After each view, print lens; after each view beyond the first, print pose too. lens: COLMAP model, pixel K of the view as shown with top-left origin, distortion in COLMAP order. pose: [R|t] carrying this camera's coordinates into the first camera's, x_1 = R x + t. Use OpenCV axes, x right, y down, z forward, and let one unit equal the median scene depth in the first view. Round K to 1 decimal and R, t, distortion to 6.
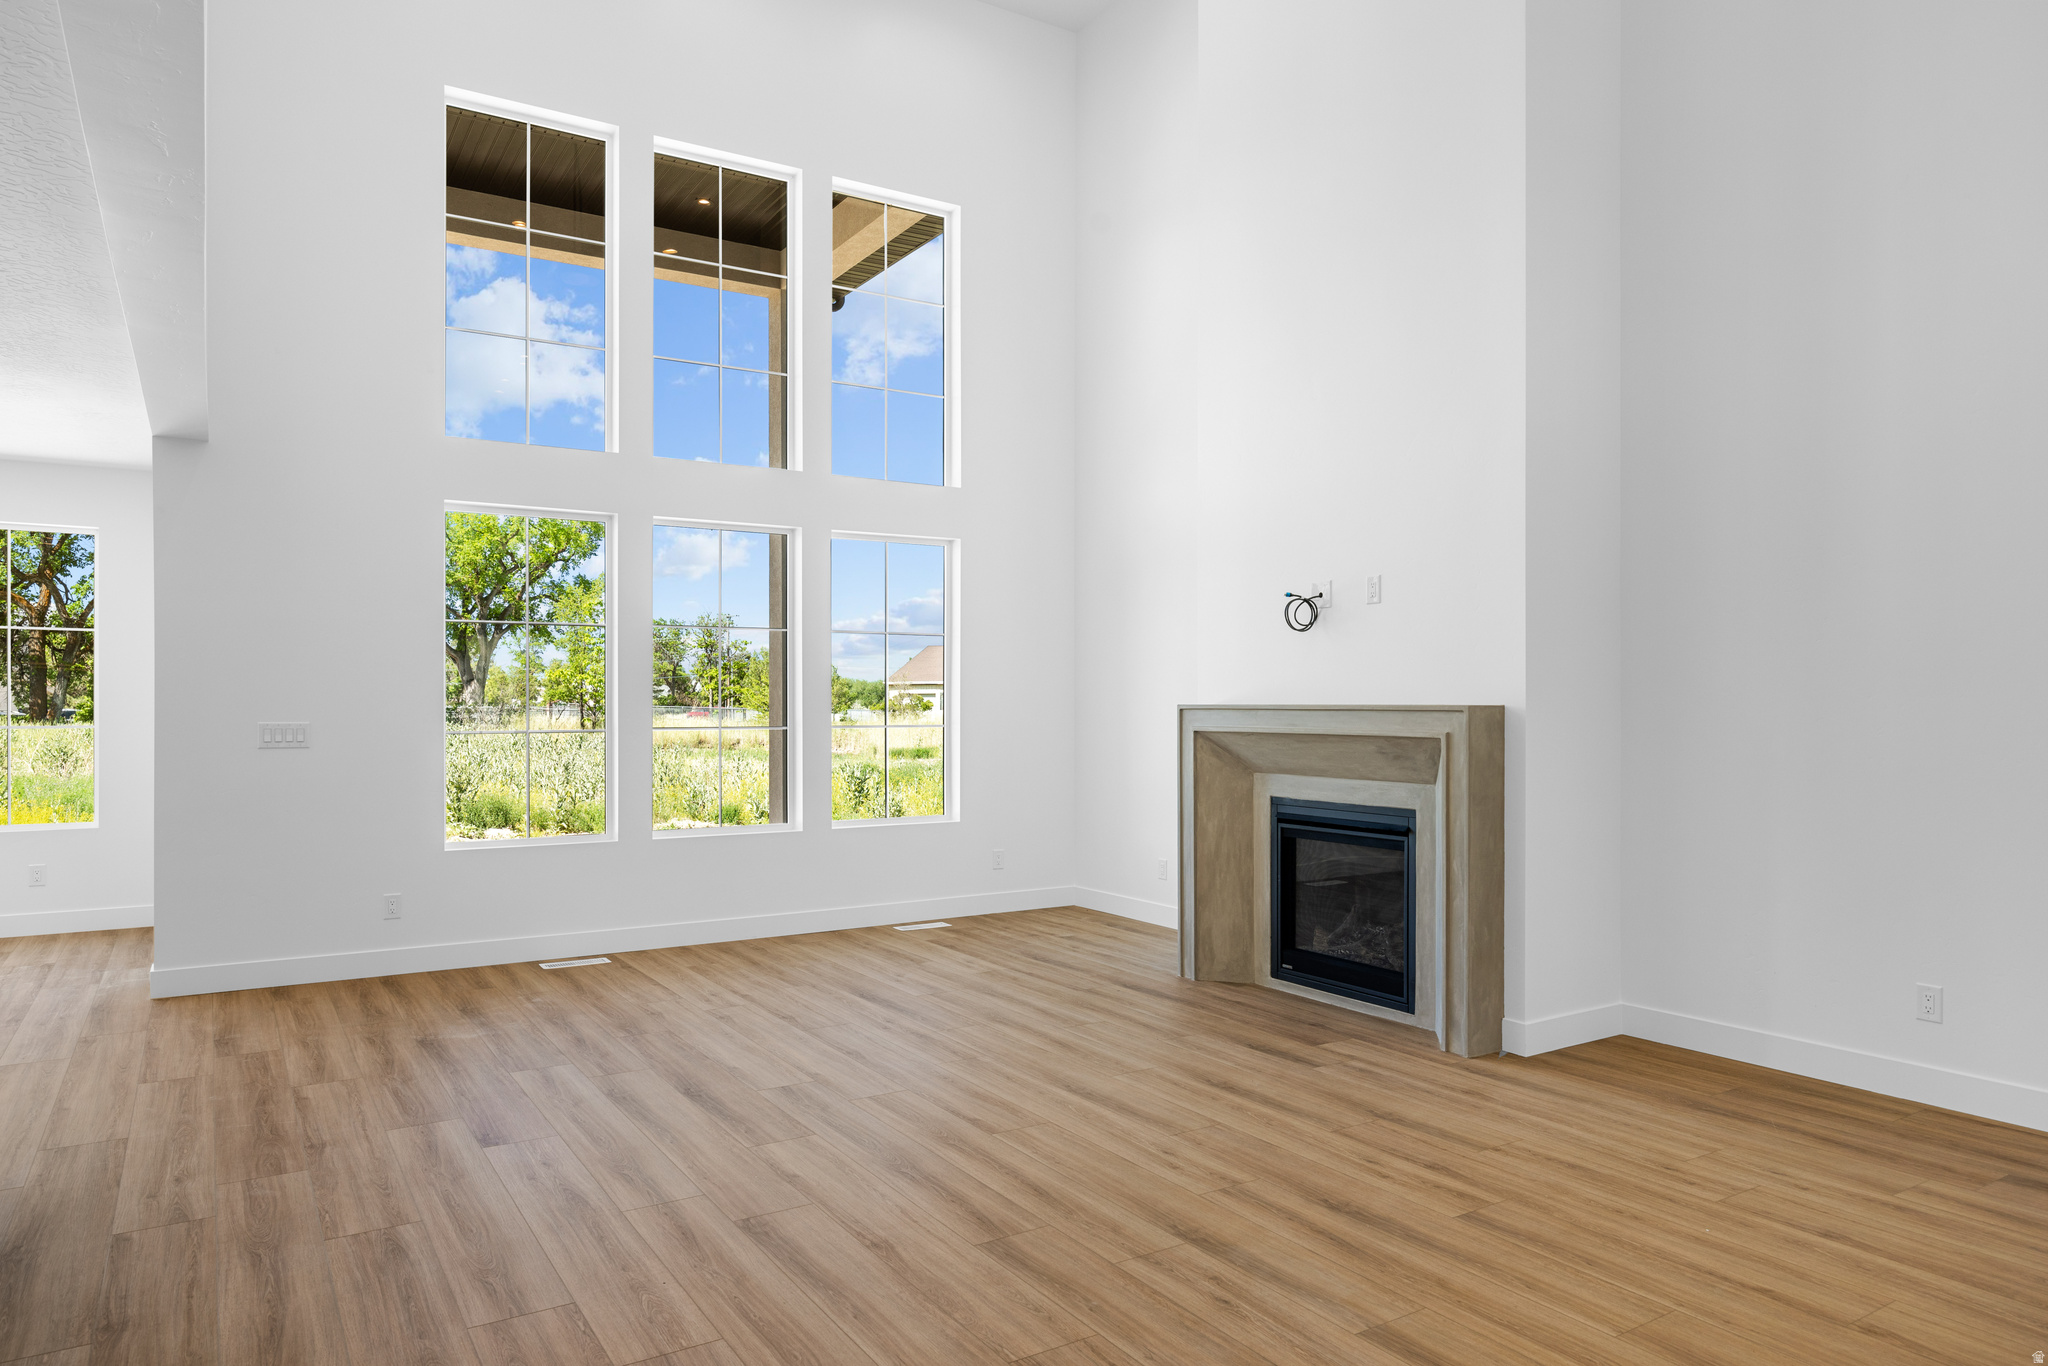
lens RADIAL K [[1281.1, 0, 1038.3], [0, 1281.1, 679.7], [0, 0, 1]] dist [-0.012073, 0.000022]
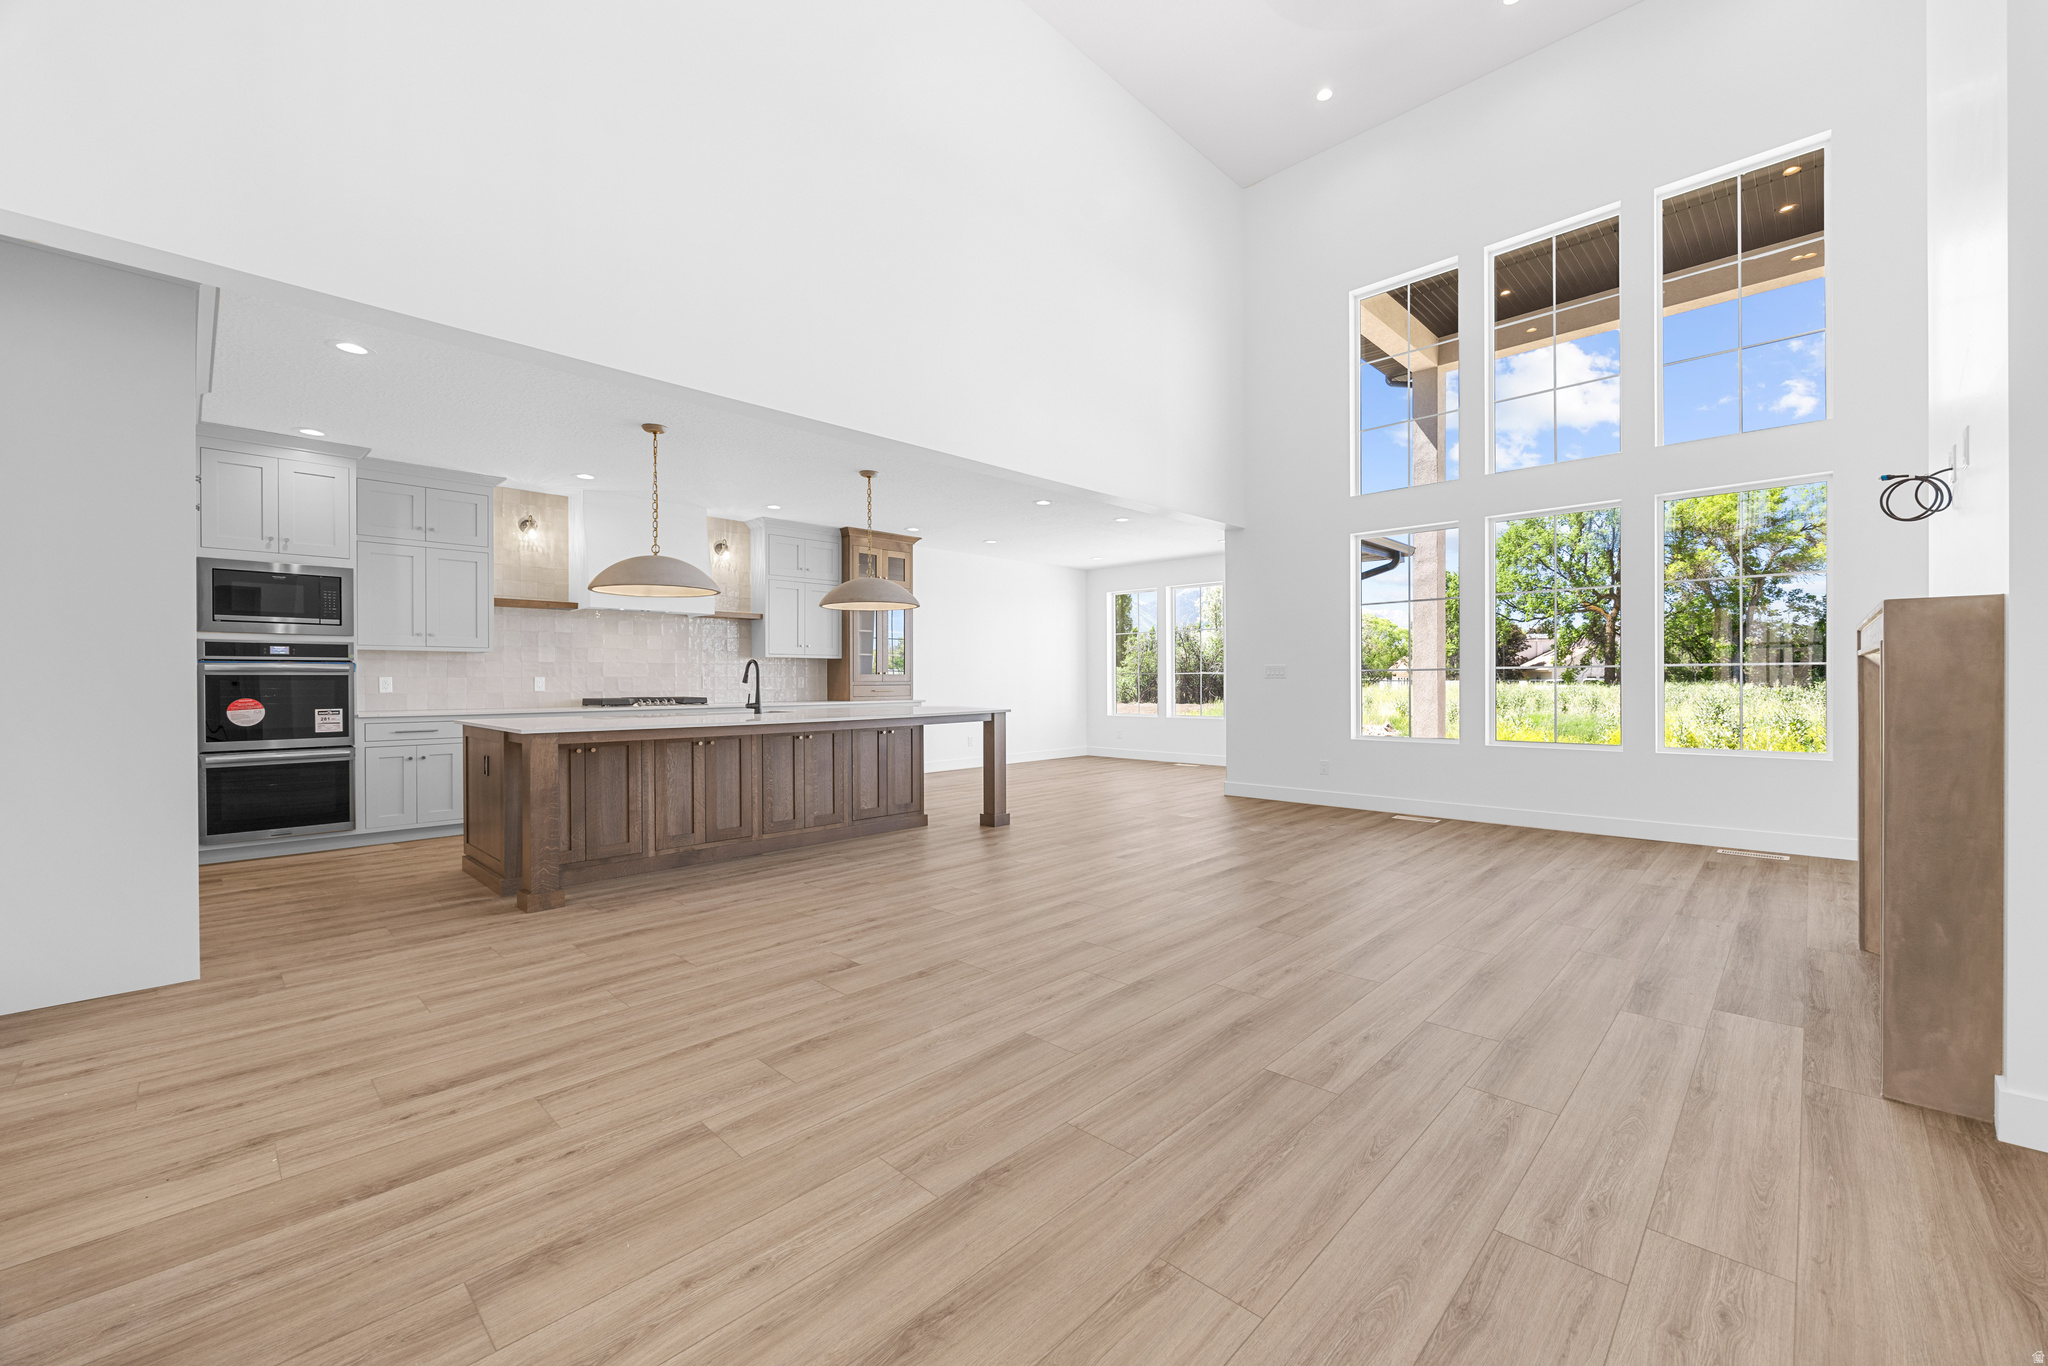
lens RADIAL K [[818.1, 0, 1024.6], [0, 818.1, 686.7], [0, 0, 1]] dist [-0.007492, 0.000460]
pose [[0.229021, 0.010068, -0.973369, 0.646889], [0.025764, 0.999534, 0.016400, 0.046118], [0.973080, -0.028834, 0.228655, 0.427319]]
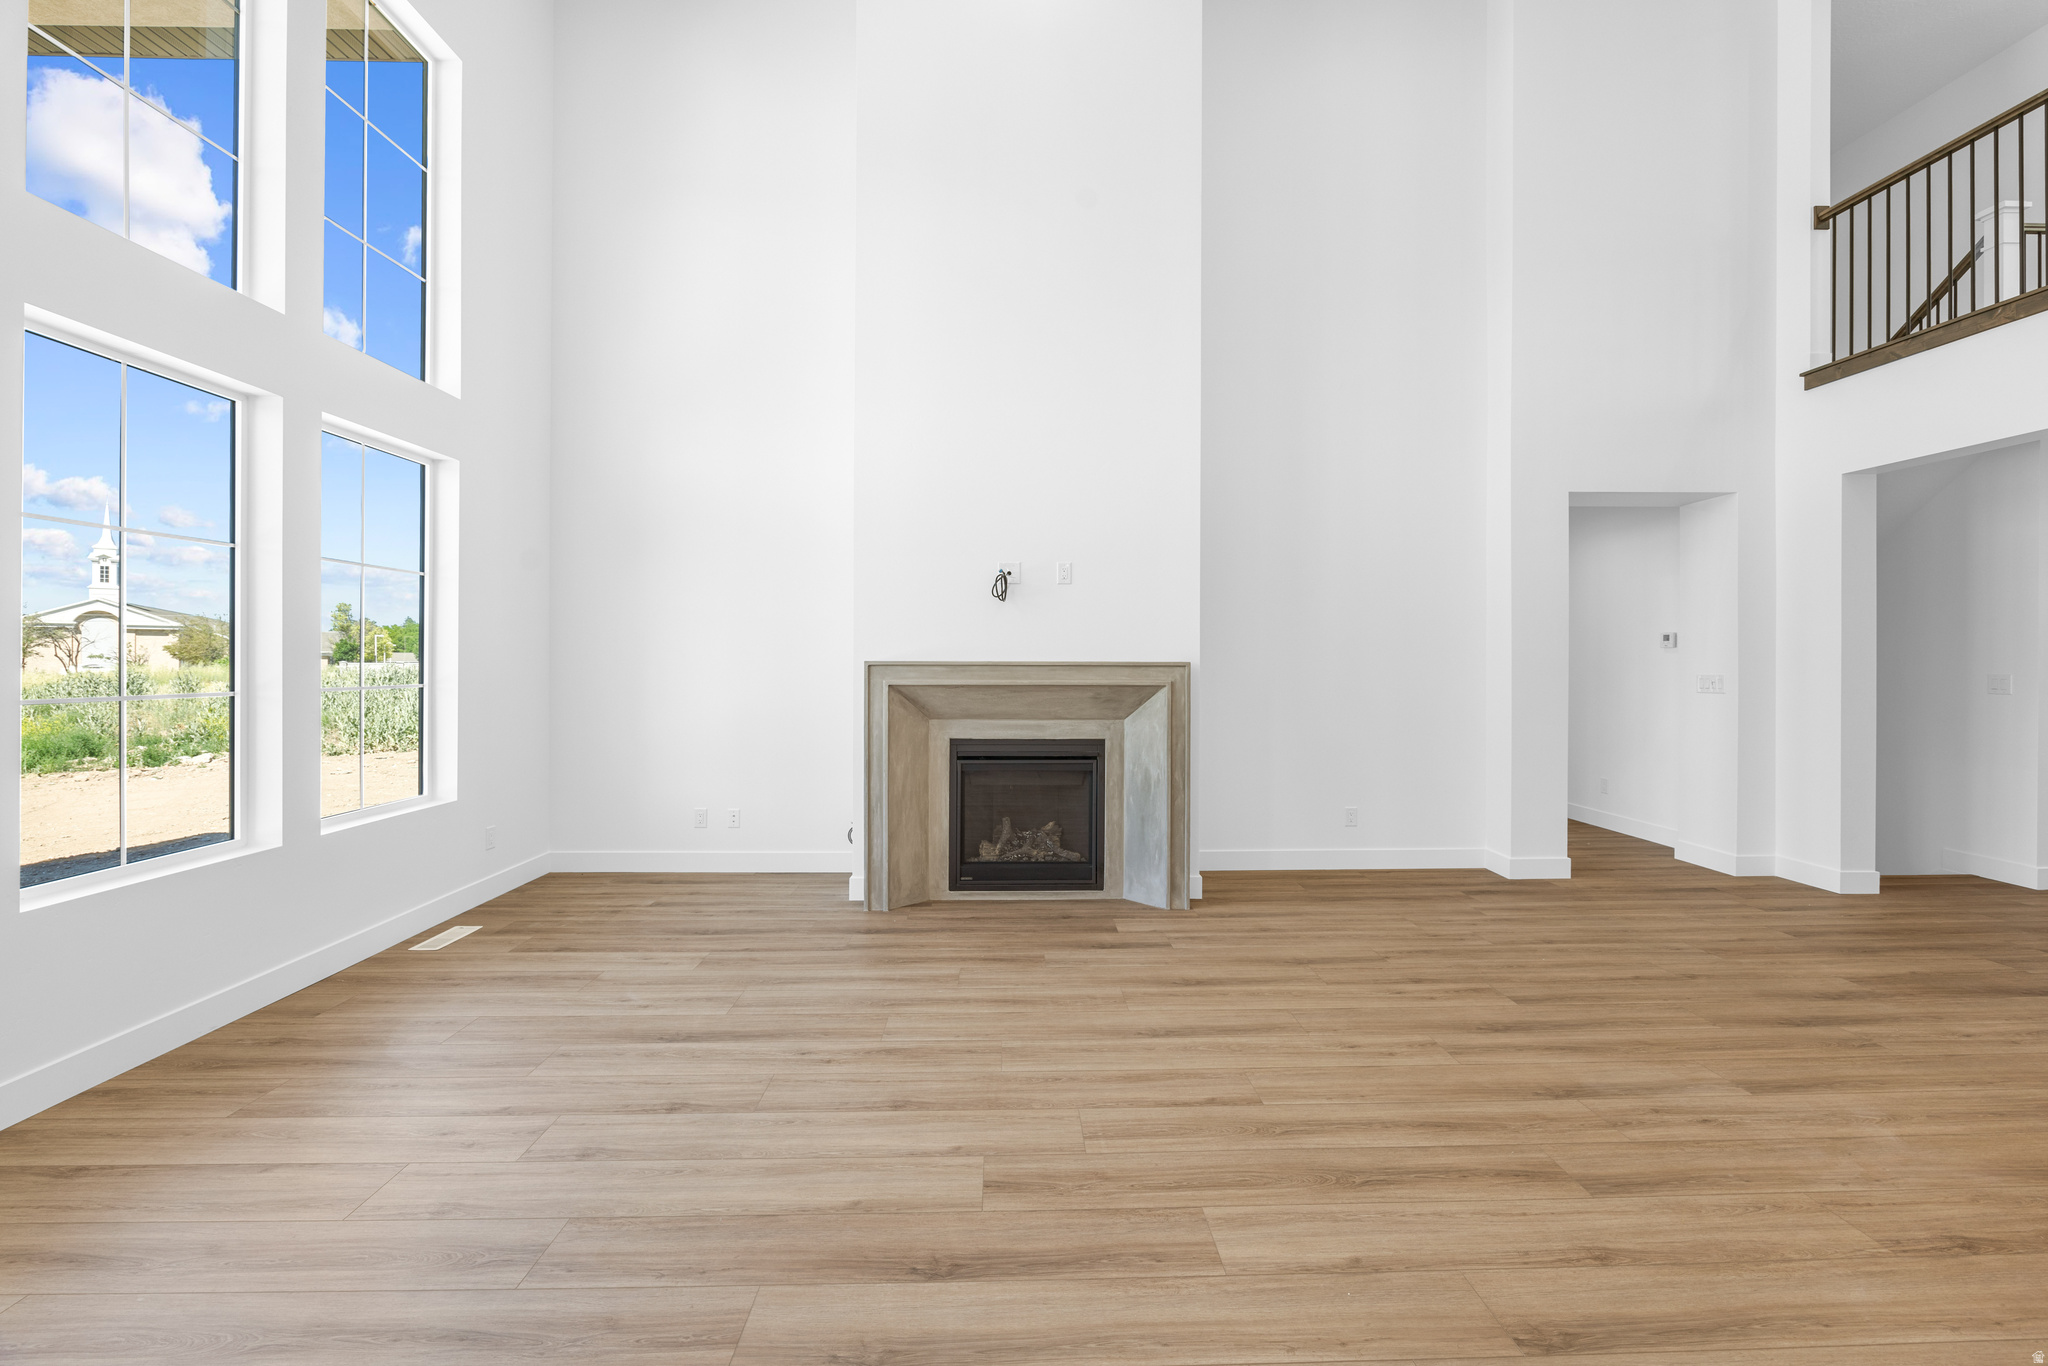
lens RADIAL K [[818.1, 0, 1031.0], [0, 818.1, 669.0], [0, 0, 1]] dist [-0.007492, 0.000460]
pose [[0.516597, -0.004768, 0.856215, -0.521664], [-0.018246, 0.999696, 0.016576, 0.015662], [-0.856034, -0.024185, 0.516353, 0.670432]]
